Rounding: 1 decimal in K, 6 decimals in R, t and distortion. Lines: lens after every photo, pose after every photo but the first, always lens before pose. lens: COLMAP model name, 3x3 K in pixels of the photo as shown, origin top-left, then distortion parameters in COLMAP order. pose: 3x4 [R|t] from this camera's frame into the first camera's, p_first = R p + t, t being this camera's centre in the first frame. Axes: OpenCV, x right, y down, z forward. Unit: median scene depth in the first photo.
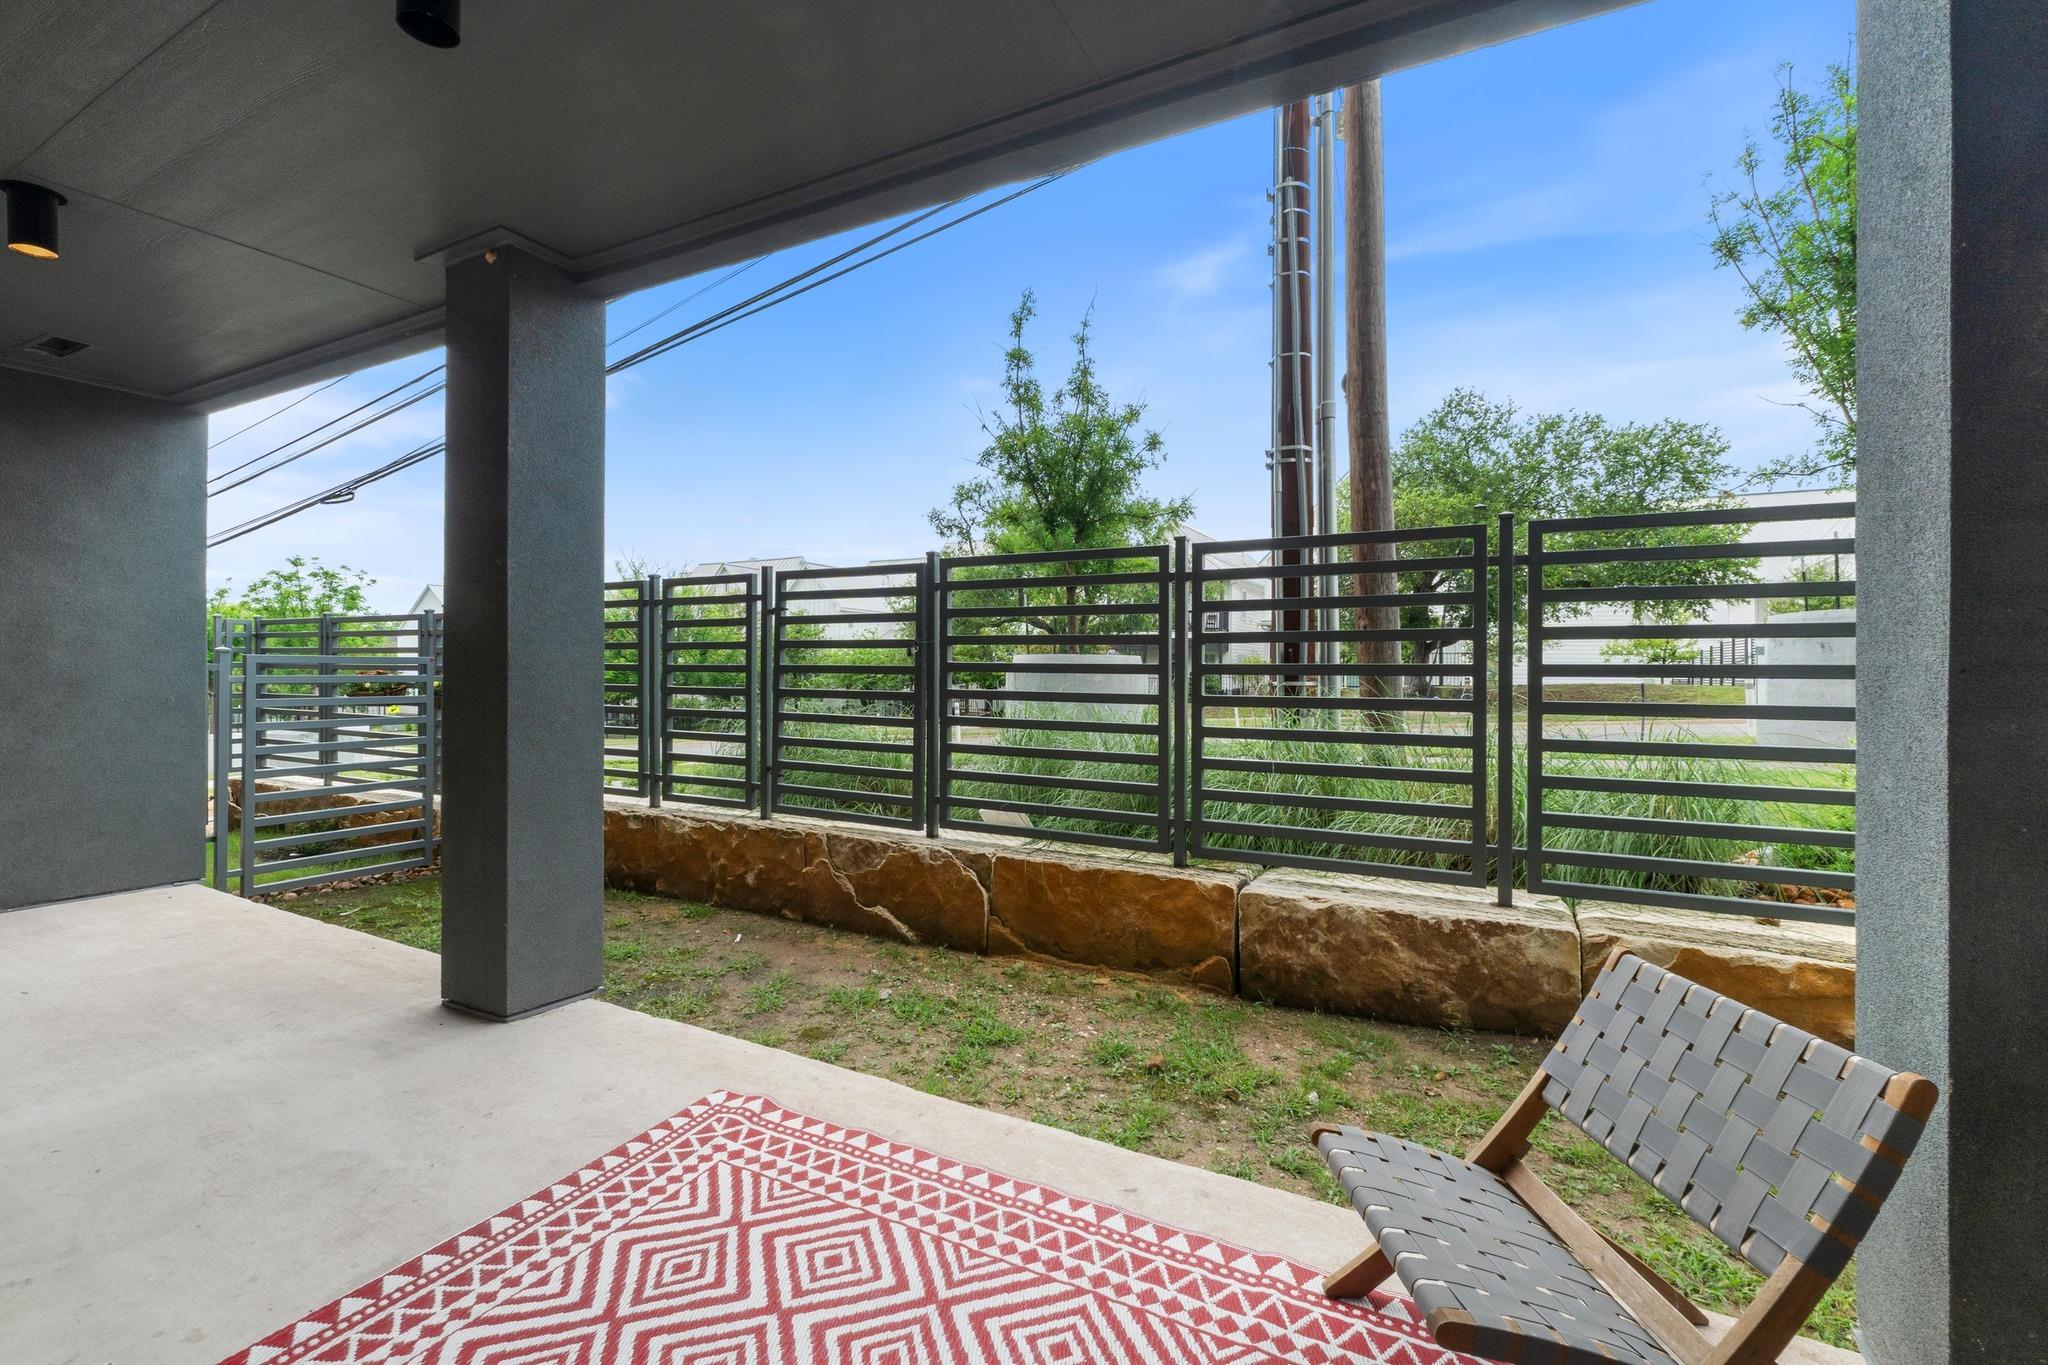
lens RADIAL K [[878.2, 0, 1021.4], [0, 878.2, 657.1], [0, 0, 1]] dist [-0.002528, 0.000051]
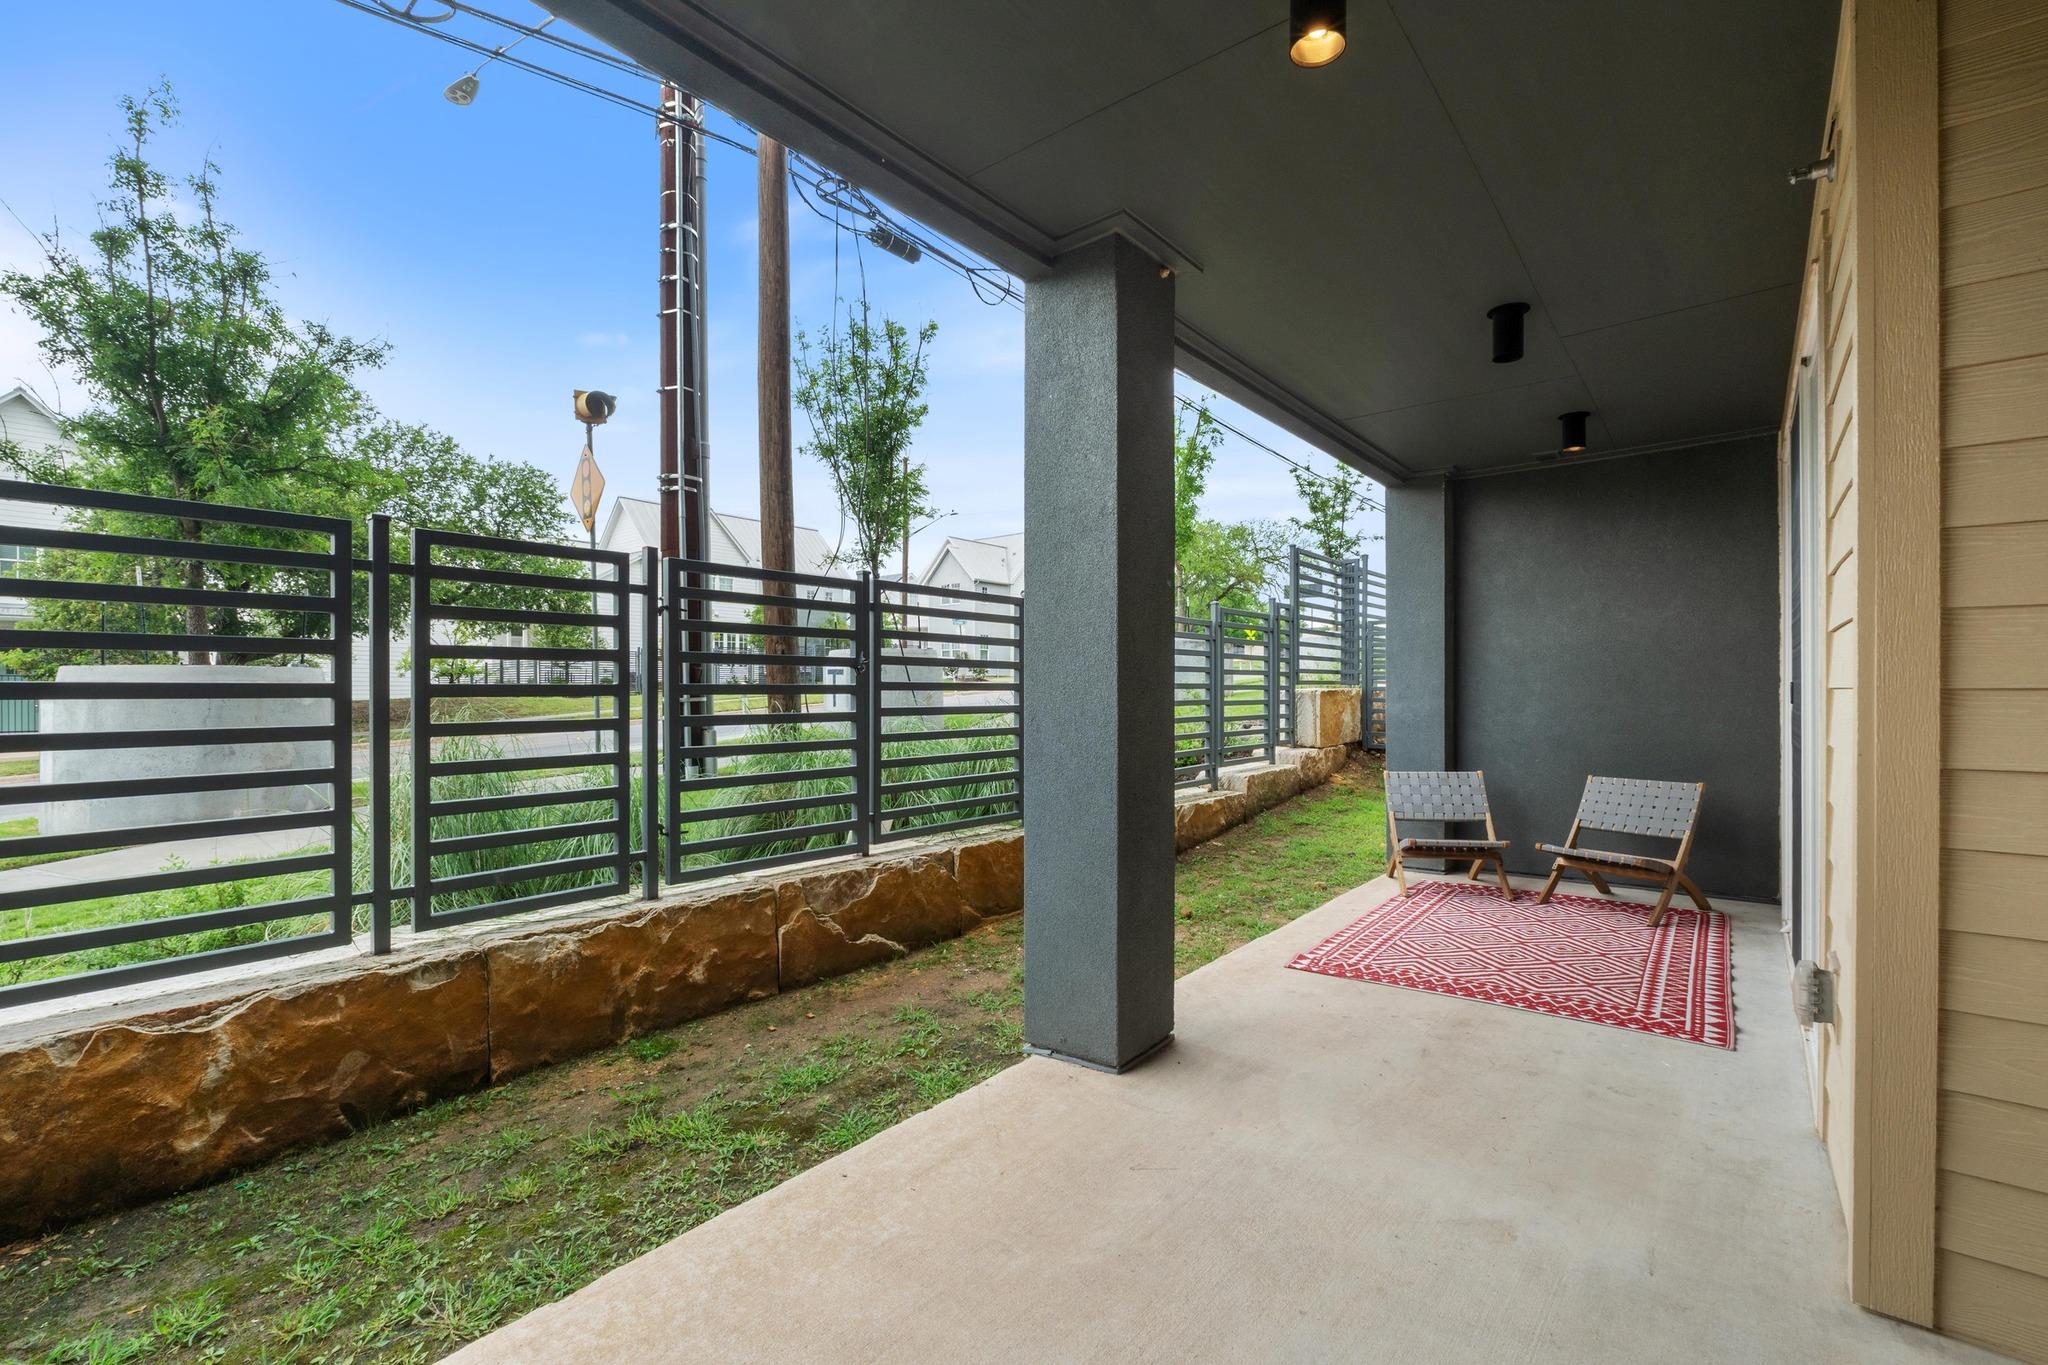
lens RADIAL K [[875.7, 0, 1024.0], [0, 875.7, 682.5], [0, 0, 1]] dist [-0.010625, -0.000169]
pose [[0.197310, -0.001377, 0.980340, -0.956107], [-0.010269, 0.999941, 0.003472, 0.001562], [-0.980287, -0.010752, 0.197284, 0.576754]]
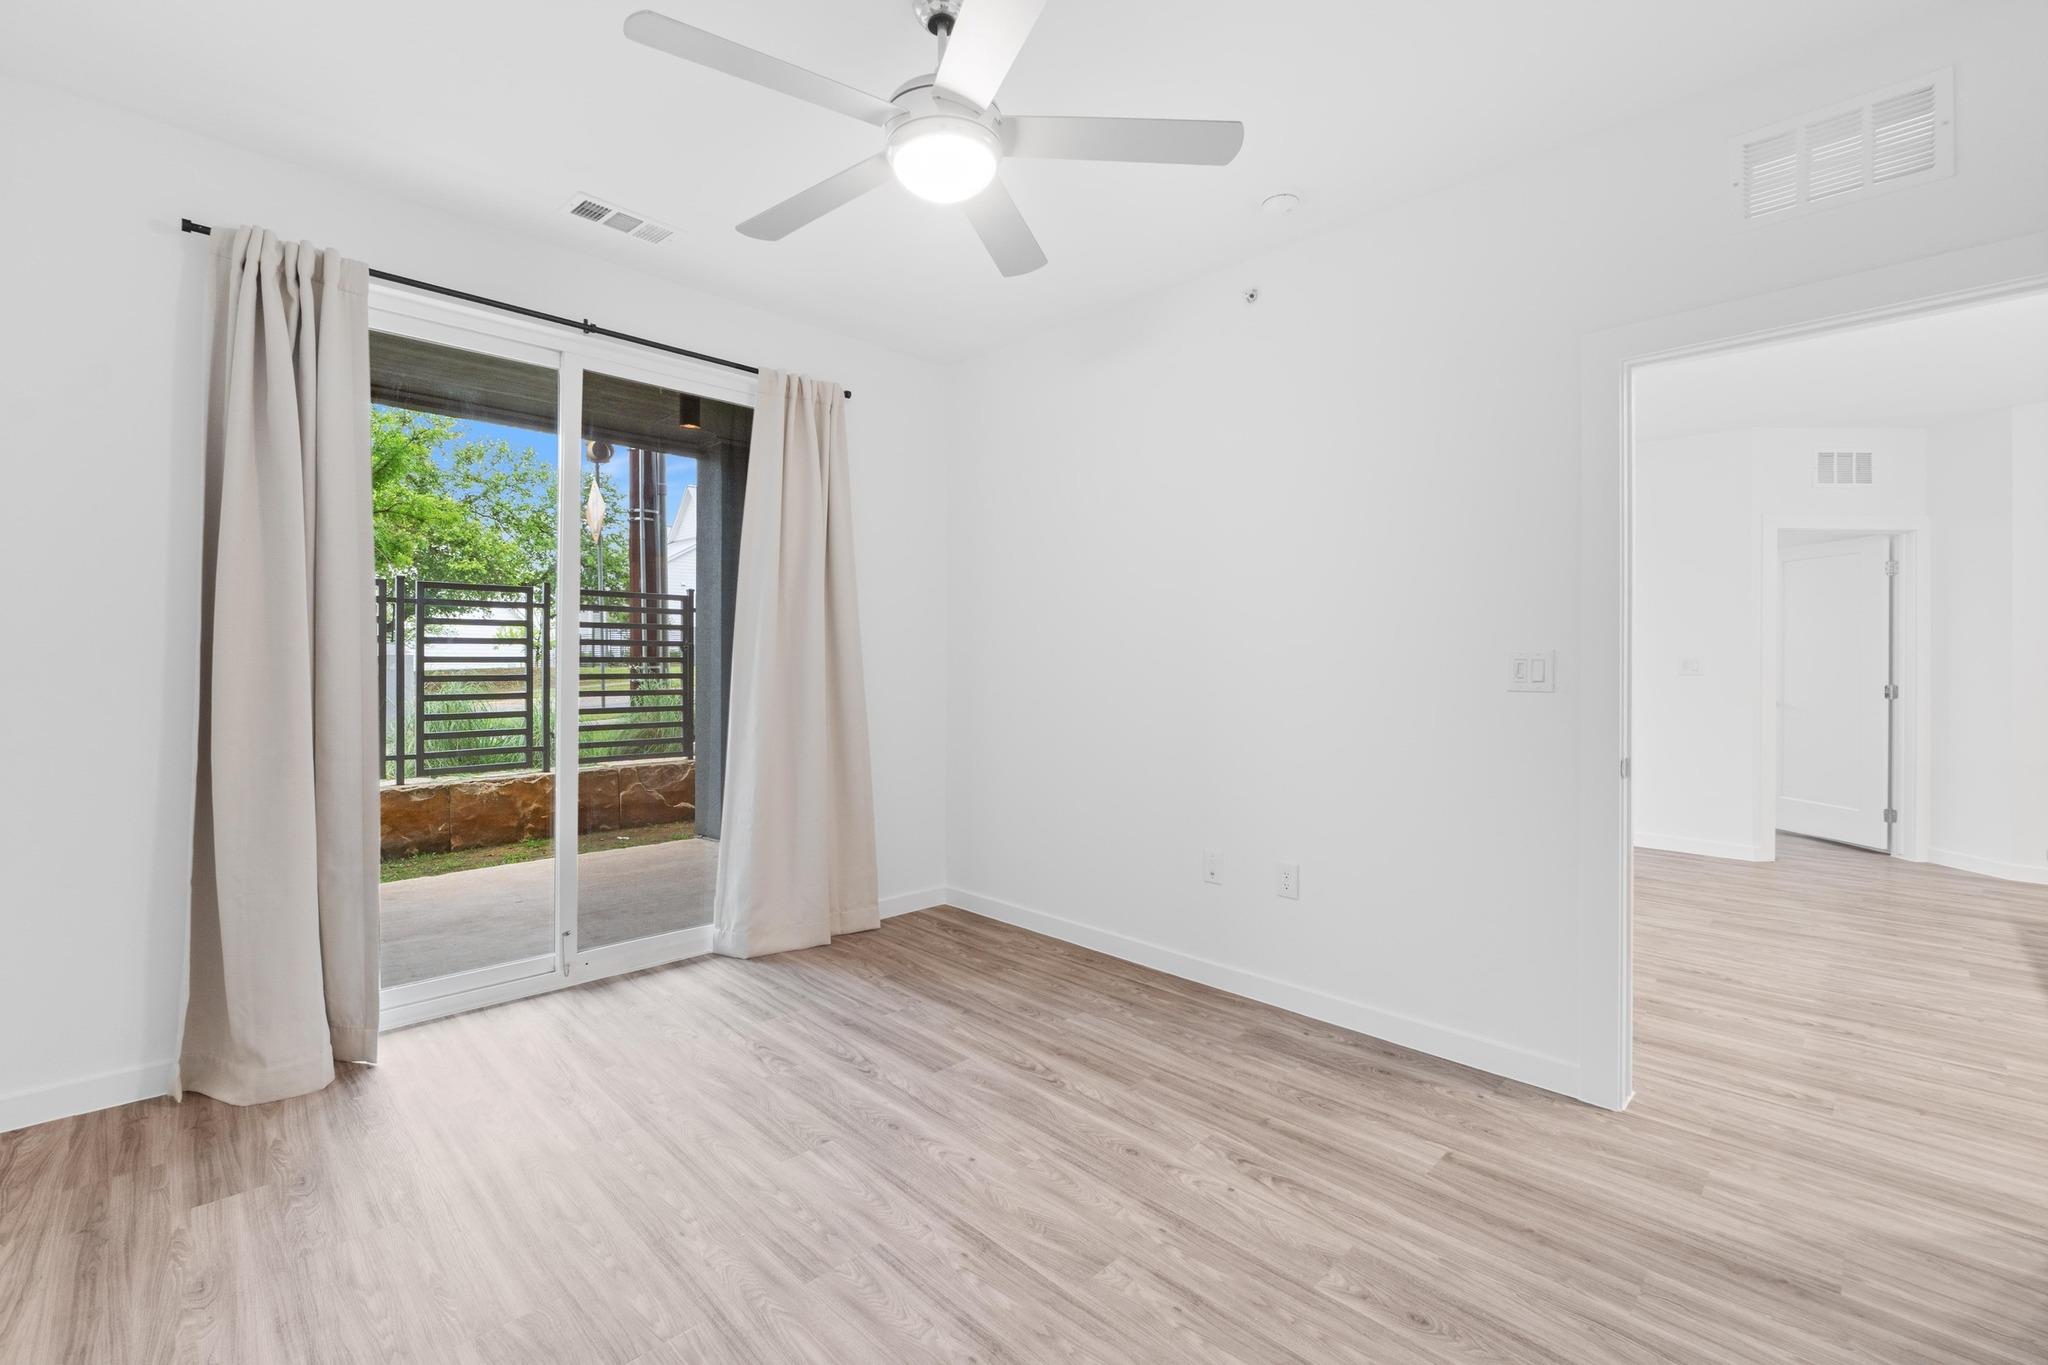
lens RADIAL K [[878.2, 0, 1021.4], [0, 878.2, 657.1], [0, 0, 1]] dist [-0.002528, 0.000051]
pose [[0.292631, -0.002315, 0.956223, -1.395291], [-0.016209, 0.999841, 0.007381, -0.012833], [-0.956088, -0.017660, 0.292548, -0.084578]]
